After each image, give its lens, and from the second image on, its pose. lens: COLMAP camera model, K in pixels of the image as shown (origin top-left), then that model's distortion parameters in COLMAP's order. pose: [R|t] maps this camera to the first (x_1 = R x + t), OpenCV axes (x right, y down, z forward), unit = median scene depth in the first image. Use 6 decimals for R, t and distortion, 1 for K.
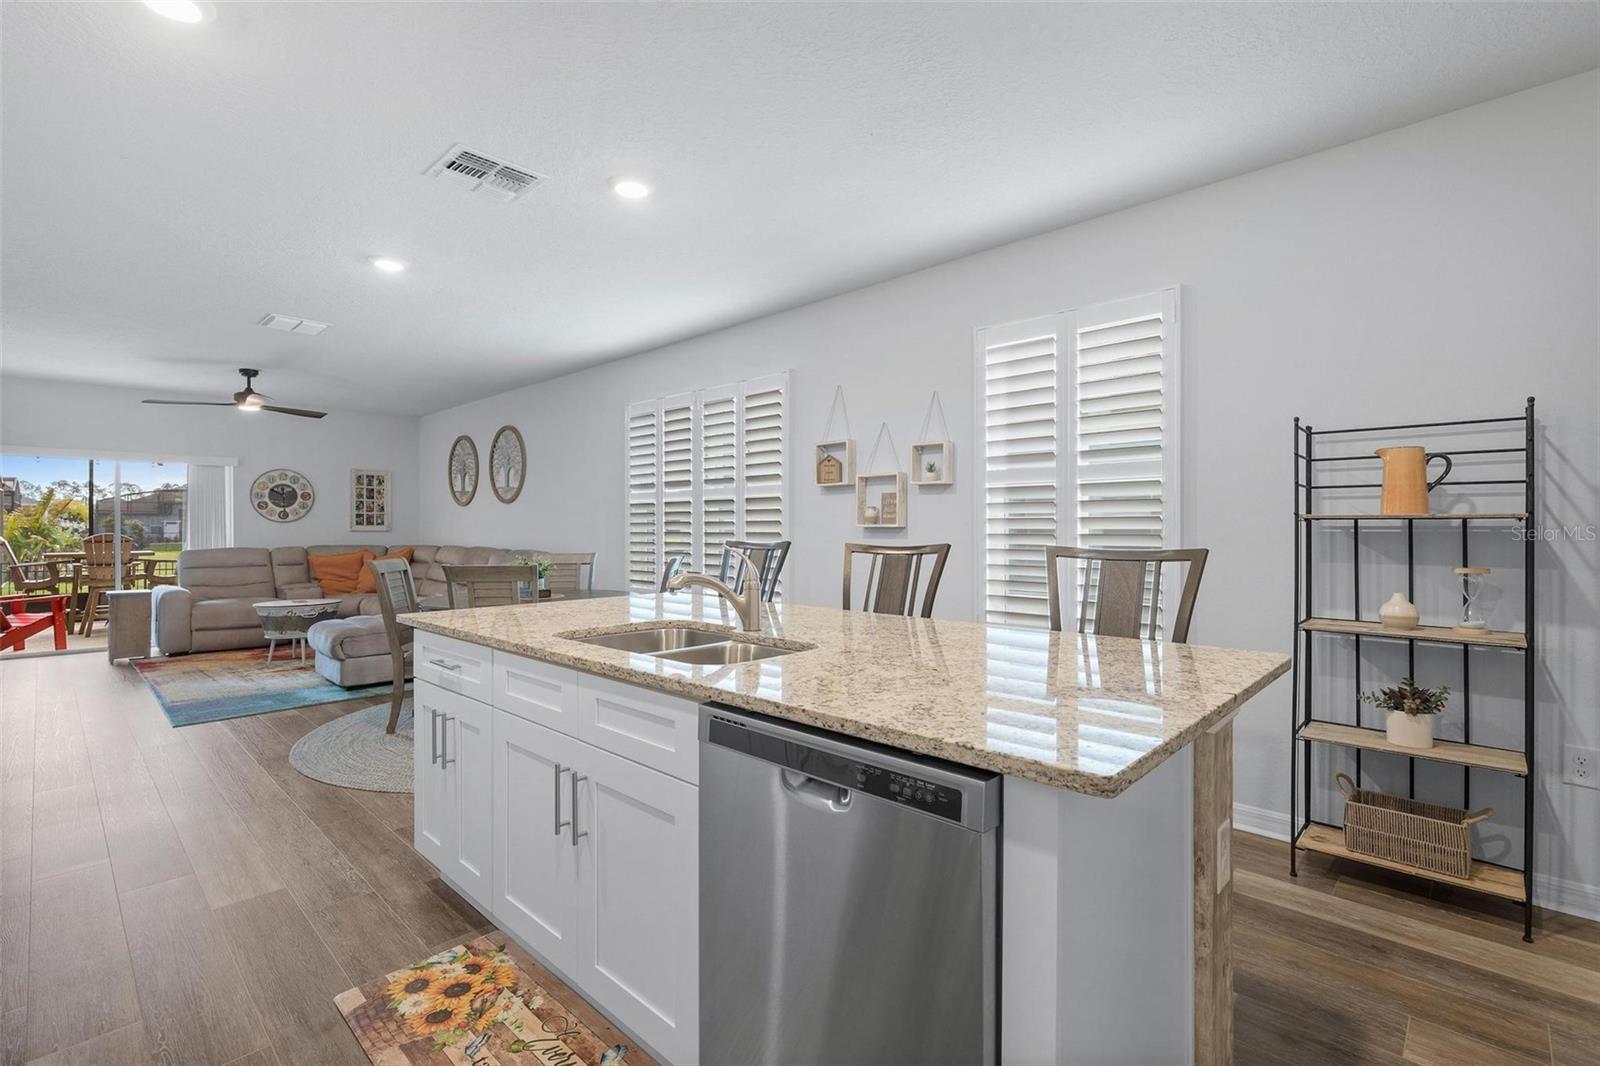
lens RADIAL K [[721.0, 0, 796.3], [0, 721.0, 527.7], [0, 0, 1]] dist [0.008546, -0.000530]
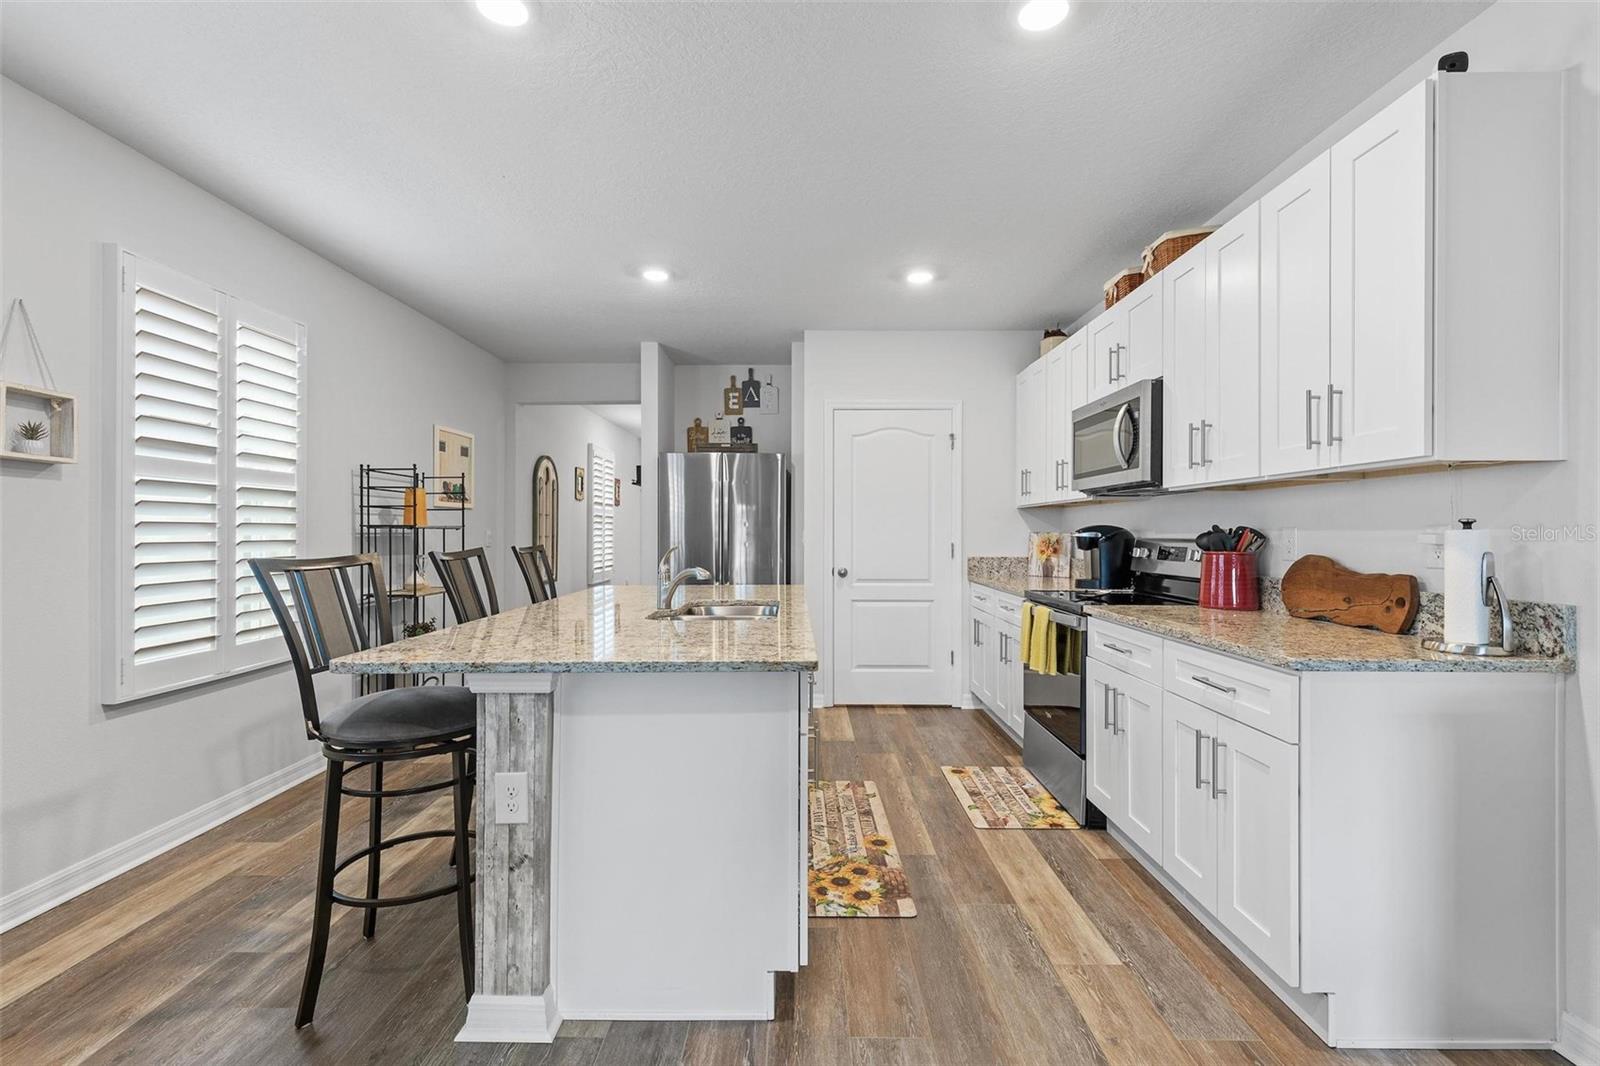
lens RADIAL K [[714.7, 0, 795.6], [0, 714.7, 531.6], [0, 0, 1]] dist [0.009065, -0.001520]
pose [[-0.686057, 0.001861, 0.727545, -0.338942], [0.001855, 0.999998, -0.000809, -0.000416], [-0.727545, 0.000795, -0.686059, 0.486258]]
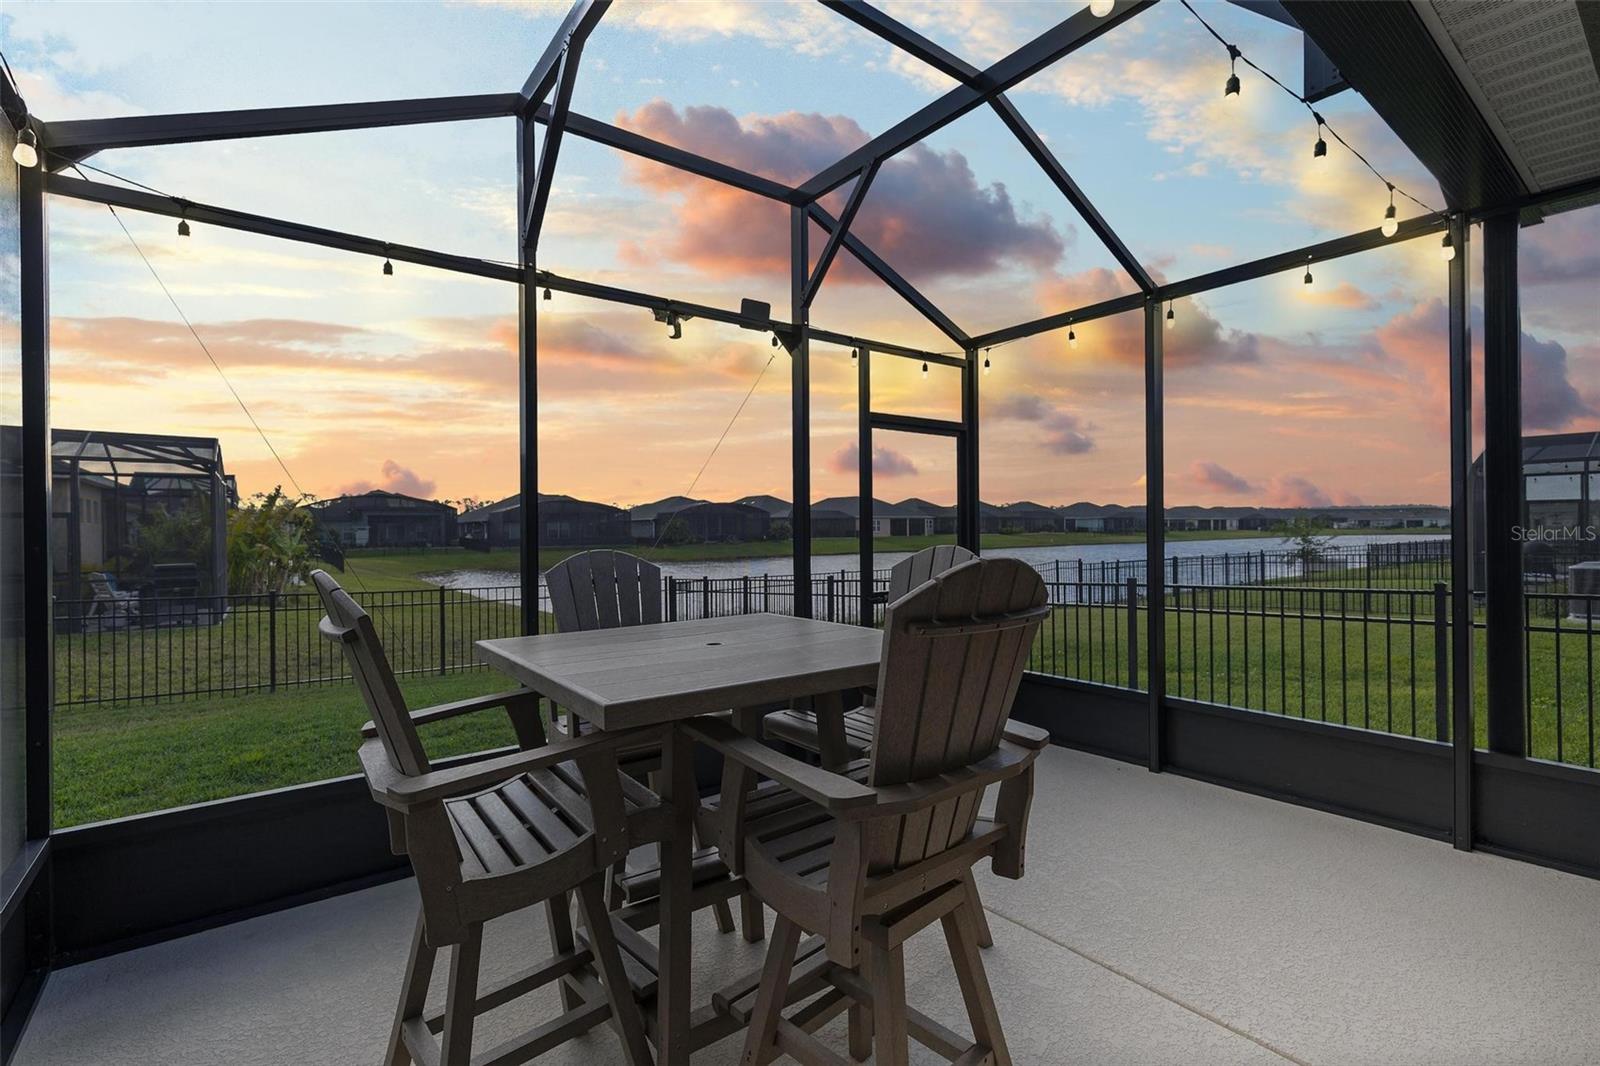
lens RADIAL K [[721.0, 0, 796.3], [0, 721.0, 527.7], [0, 0, 1]] dist [0.008546, -0.000530]
pose [[0.988586, -0.006965, -0.150493, -1.152281], [0.006362, 0.999970, -0.004486, 0.003311], [0.150520, 0.003477, 0.988601, 1.020175]]
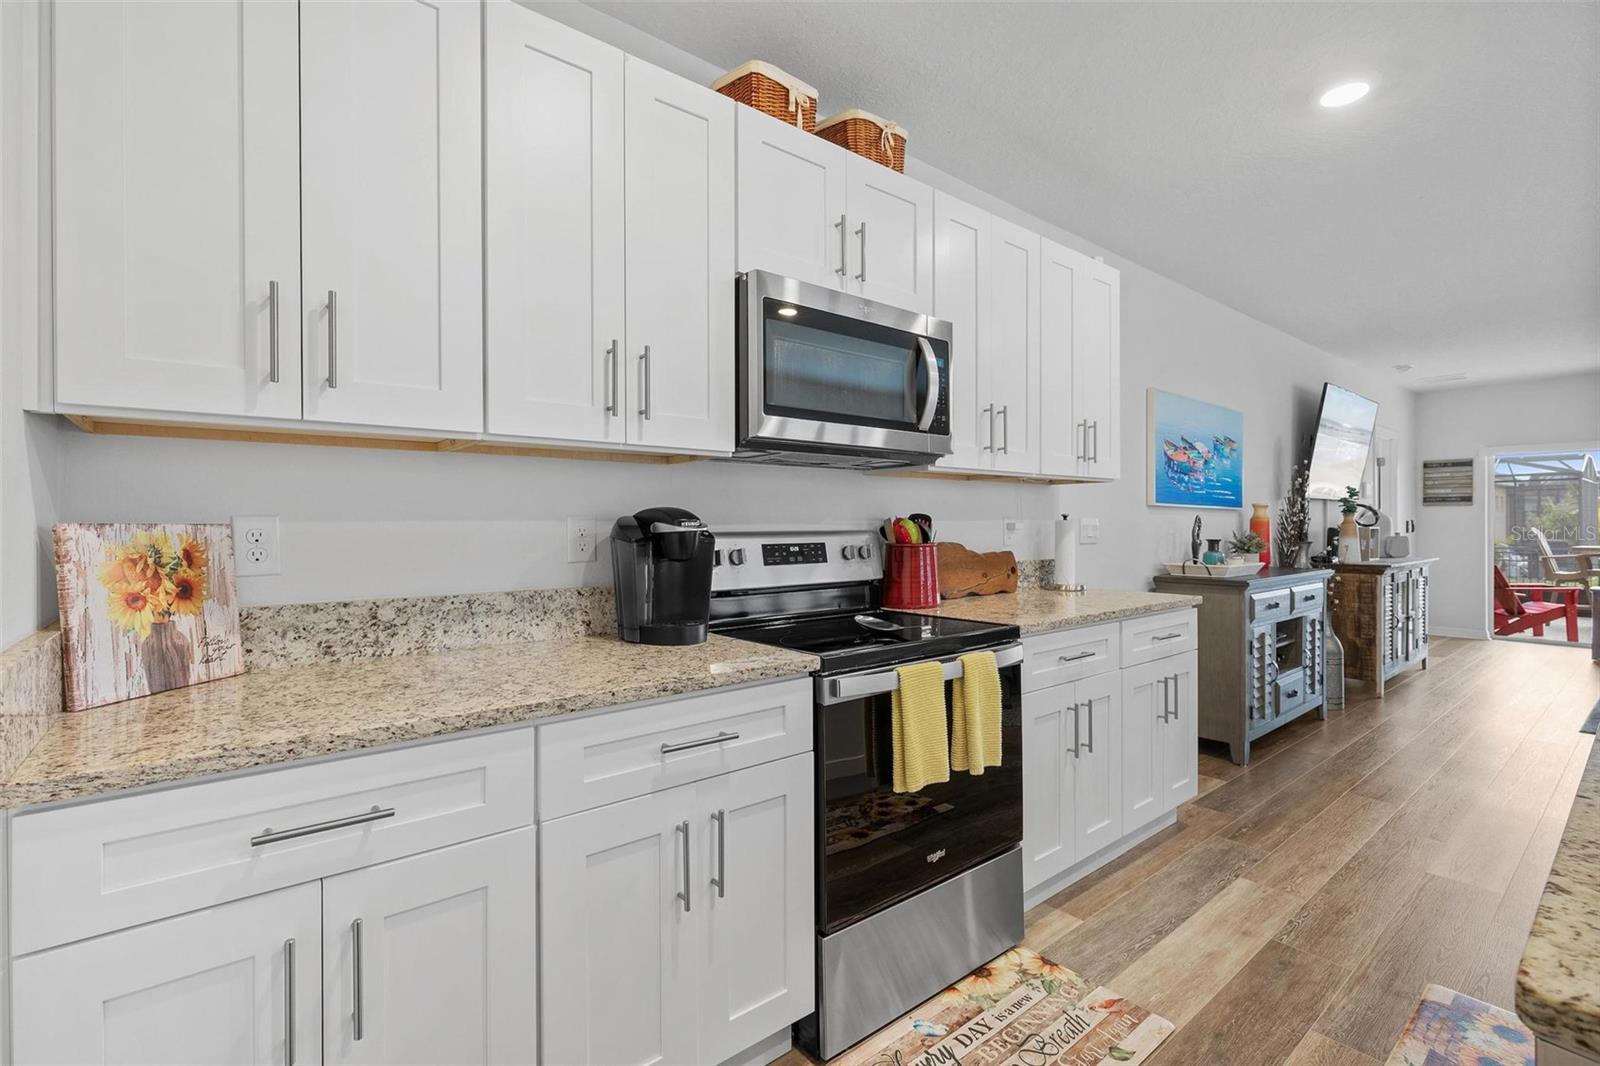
lens RADIAL K [[719.0, 0, 794.5], [0, 719.0, 527.3], [0, 0, 1]] dist [-0.003445, -0.000901]
pose [[-0.128432, 0.008228, -0.991684, 0.114570], [0.001666, 0.999966, 0.008081, -0.000355], [0.991717, -0.000614, -0.128441, 0.059959]]
